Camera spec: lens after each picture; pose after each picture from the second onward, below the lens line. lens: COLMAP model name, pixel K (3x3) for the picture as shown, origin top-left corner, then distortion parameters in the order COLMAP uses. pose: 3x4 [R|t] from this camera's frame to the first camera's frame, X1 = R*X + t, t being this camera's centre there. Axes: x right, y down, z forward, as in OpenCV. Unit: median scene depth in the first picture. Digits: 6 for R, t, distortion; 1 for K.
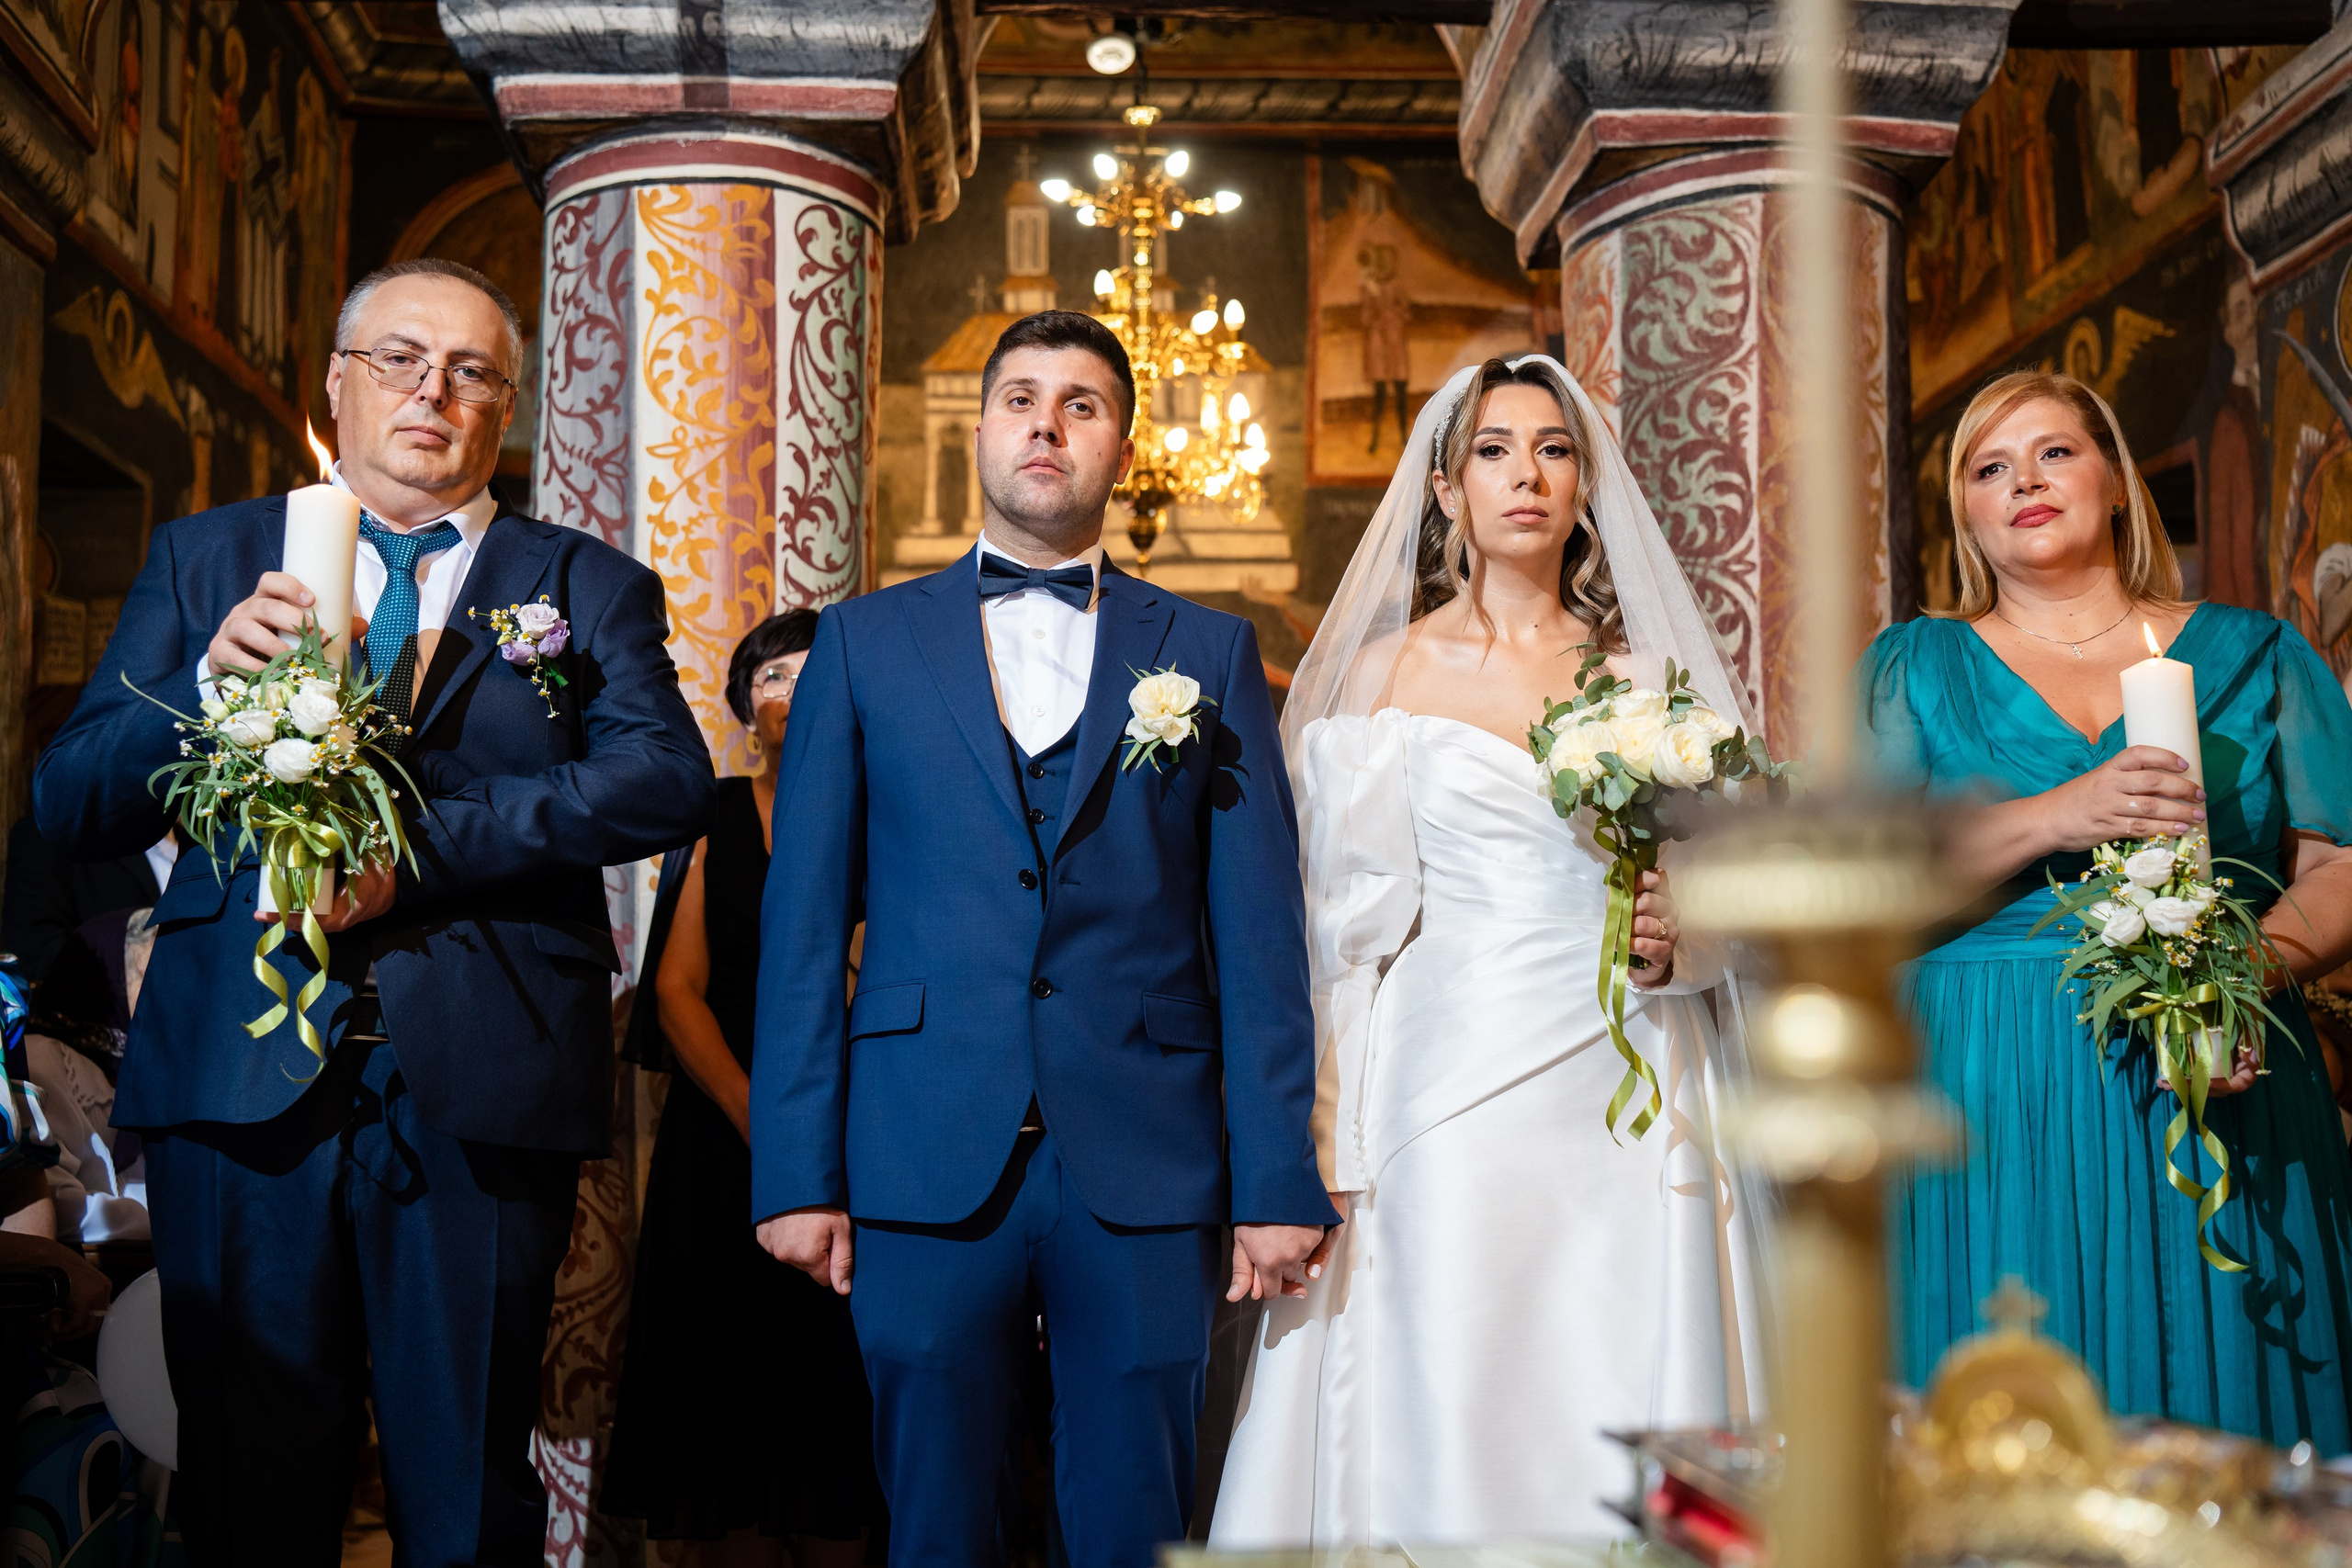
lens RADIAL K [[2404.2, 0, 1186.3], [0, 2404.2, 786.3], [0, 0, 1]] dist [0.053357, 0.000000]
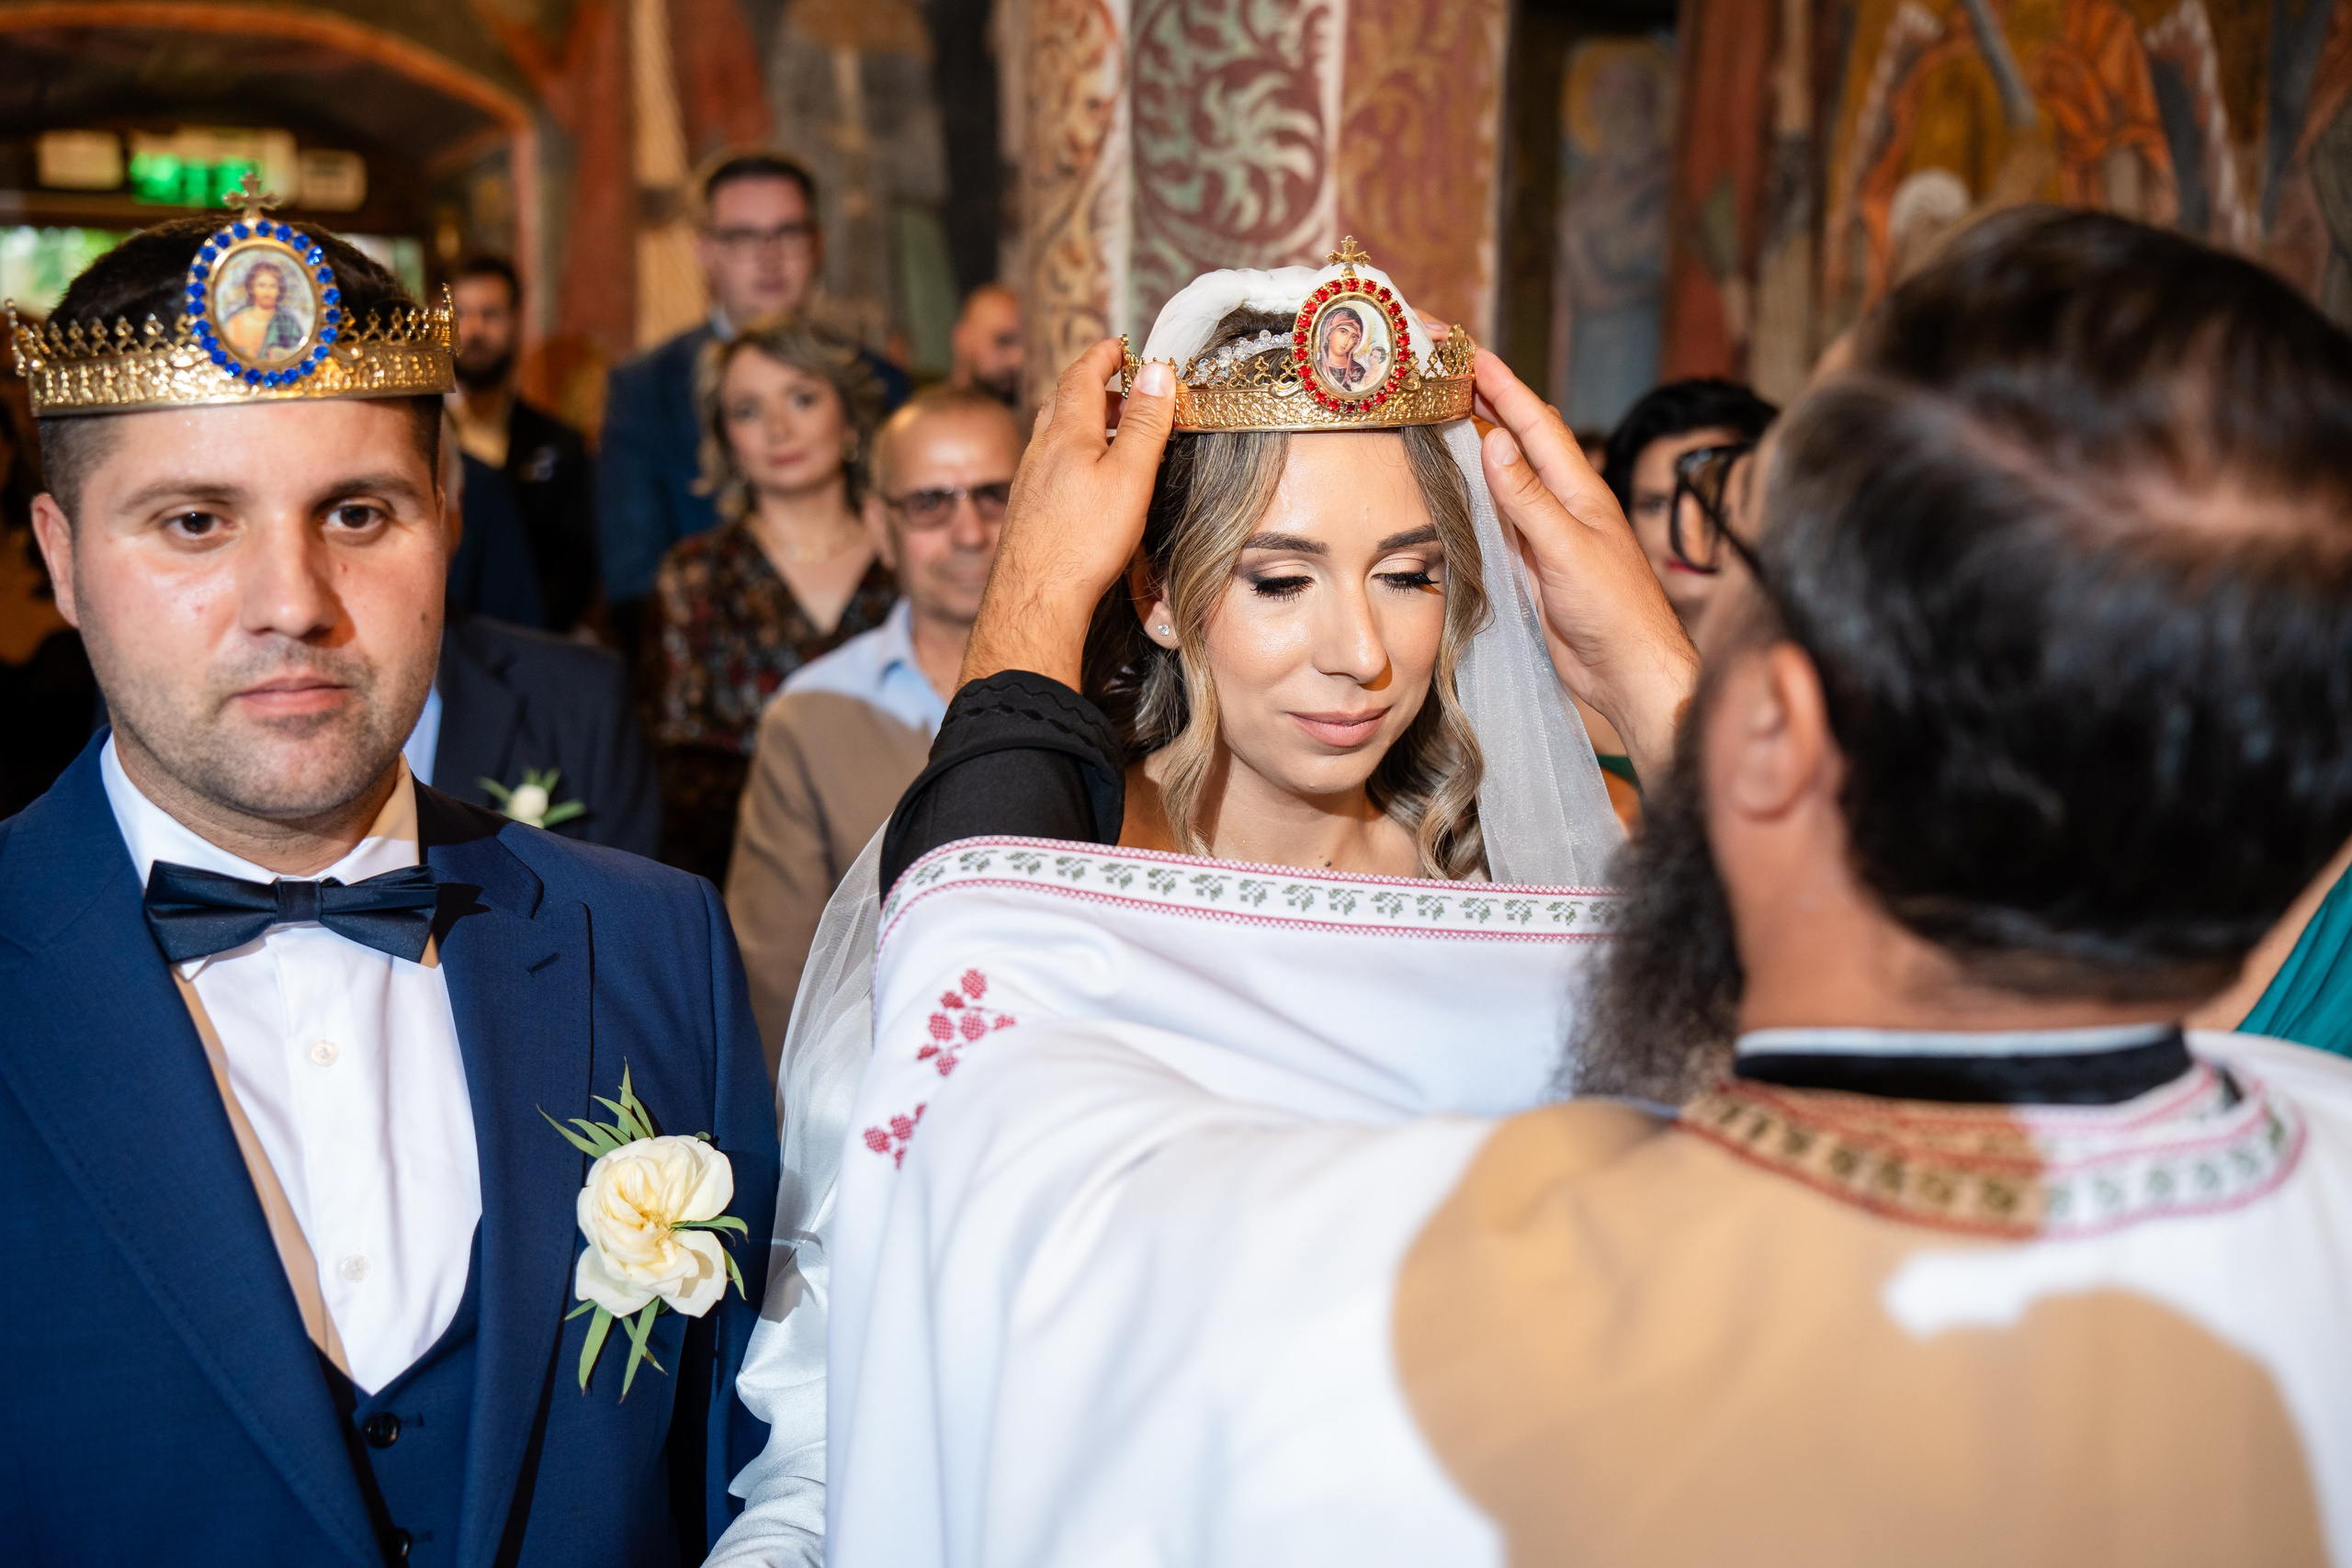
lens RADIAL K [[2404.2, 0, 1178.7], [0, 2404.2, 788.1], [0, 0, 1]] dist [0.053357, 0.000000]
pose [[0.939545, -0.054234, 0.338104, -0.049016], [-0.053749, 0.951781, 0.302032, -0.198248], [-0.338182, -0.301946, 0.891326, 0.479059]]
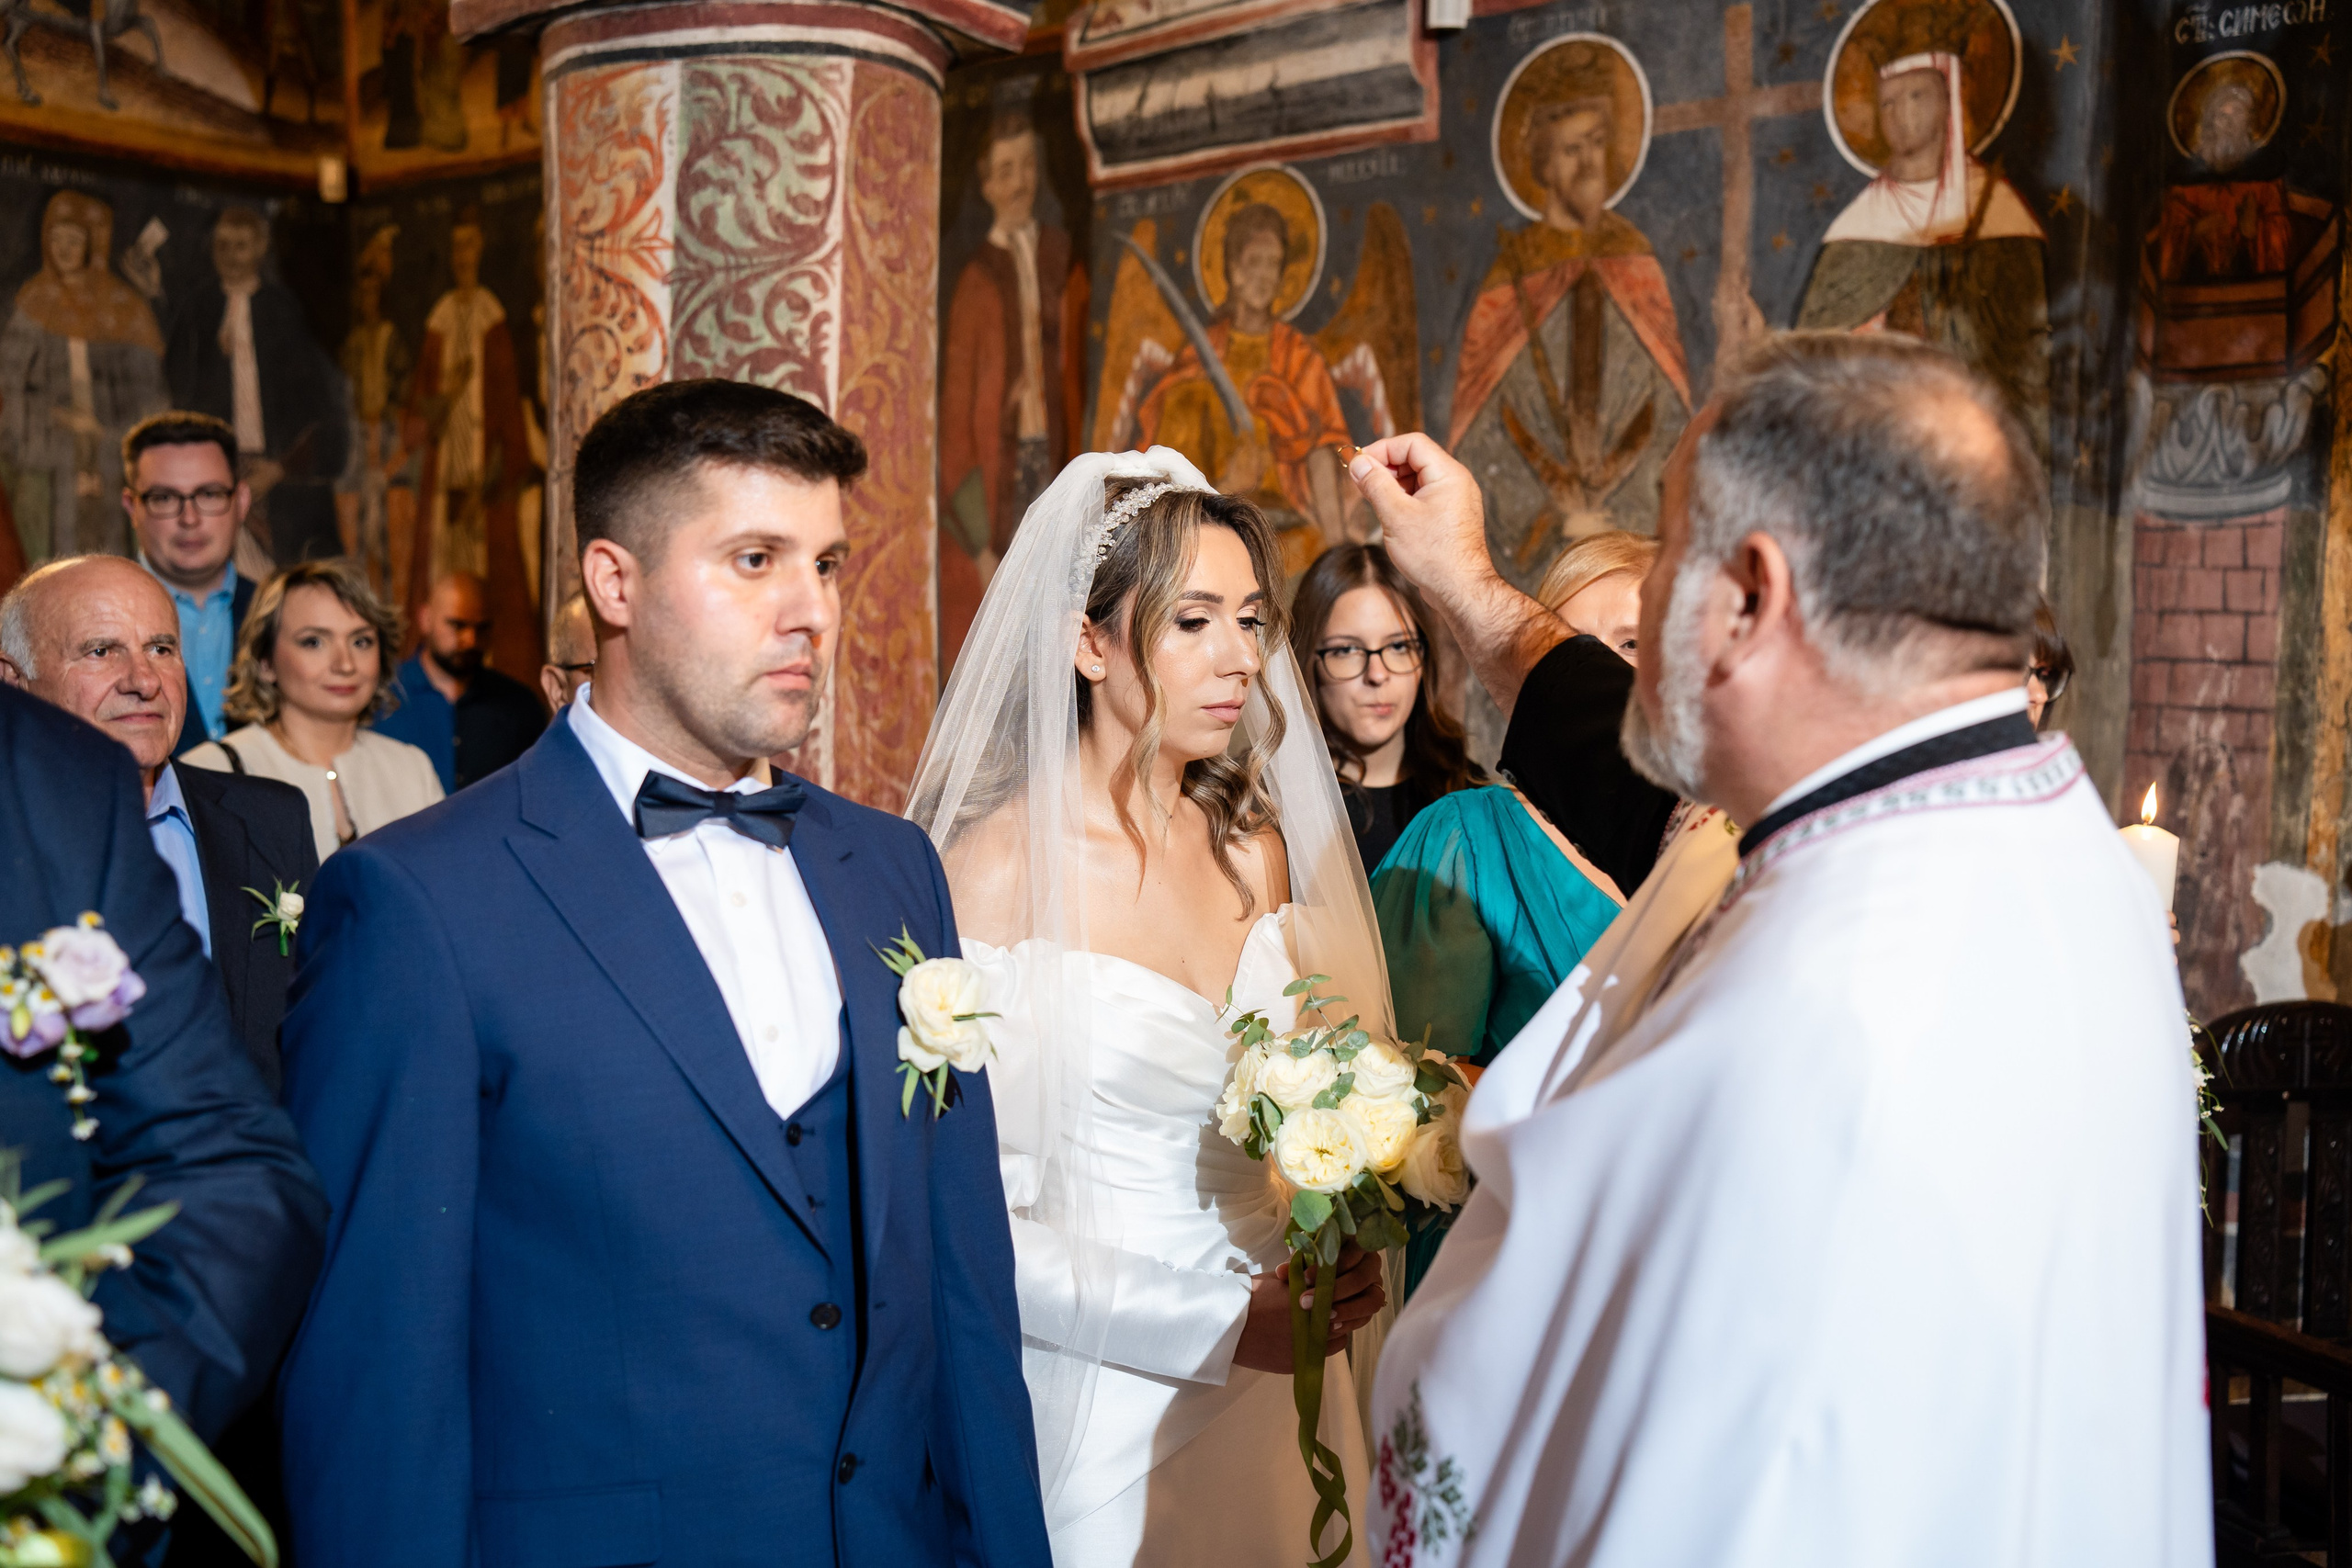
lens RADIAL K [[2404.2, 0, 1167.7], [0, 2404.2, 775.0], [0, 0, 1]] dist [0.053357, 0.000000]
pose [[0.724864, -0.030817, 0.688203, -0.355019], [-0.089171, 0.986397, 0.138091, -0.163646], [-0.683097, -0.161465, 0.712256, 0.371343]]
